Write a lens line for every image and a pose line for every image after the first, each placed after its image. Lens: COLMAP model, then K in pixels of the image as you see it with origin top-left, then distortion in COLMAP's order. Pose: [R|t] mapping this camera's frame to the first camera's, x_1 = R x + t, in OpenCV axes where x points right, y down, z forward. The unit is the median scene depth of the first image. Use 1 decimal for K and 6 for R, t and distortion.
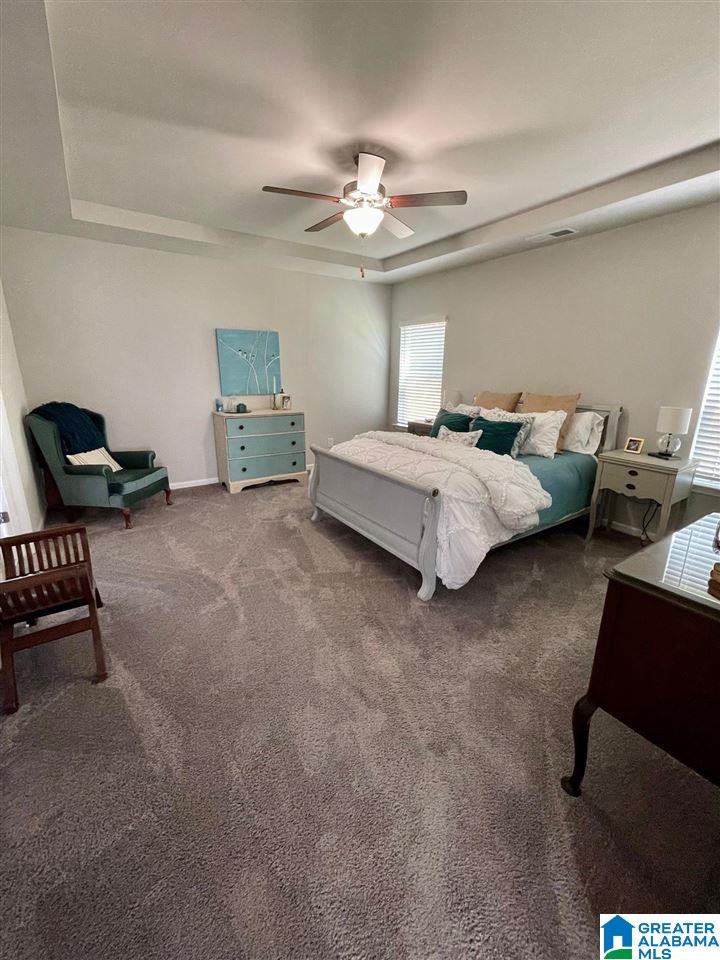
lens RADIAL K [[388.3, 0, 364.8], [0, 388.3, 476.4], [0, 0, 1]] dist [-0.009167, 0.002953]
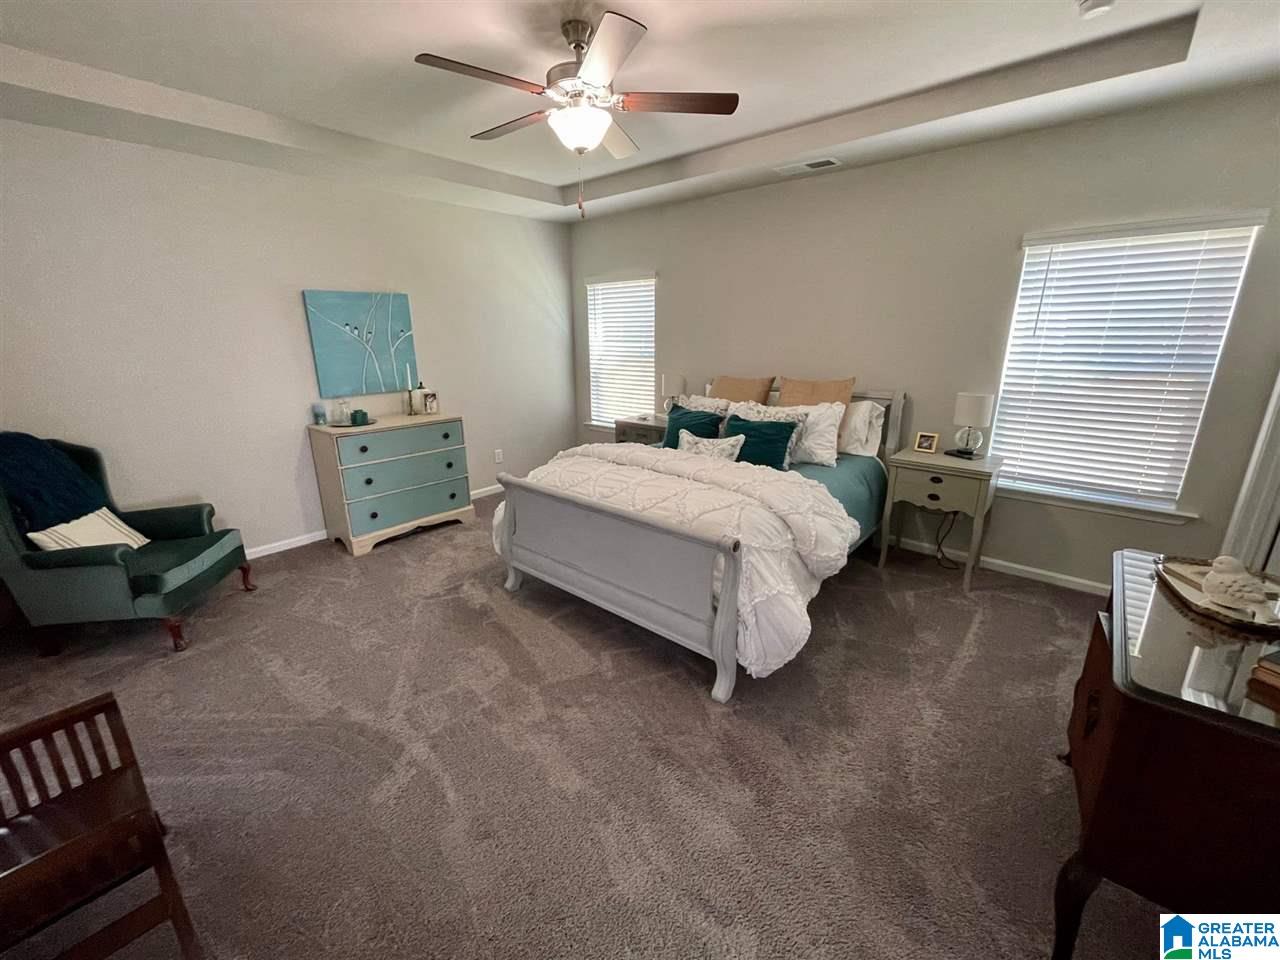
lens RADIAL K [[517.7, 0, 637.6], [0, 517.7, 485.4], [0, 0, 1]] dist [-0.009167, 0.002953]
pose [[0.967071, -0.089027, 0.238426, -0.129888], [0.085593, 0.996023, 0.024741, -0.069092], [-0.239681, -0.003519, 0.970845, 0.119766]]
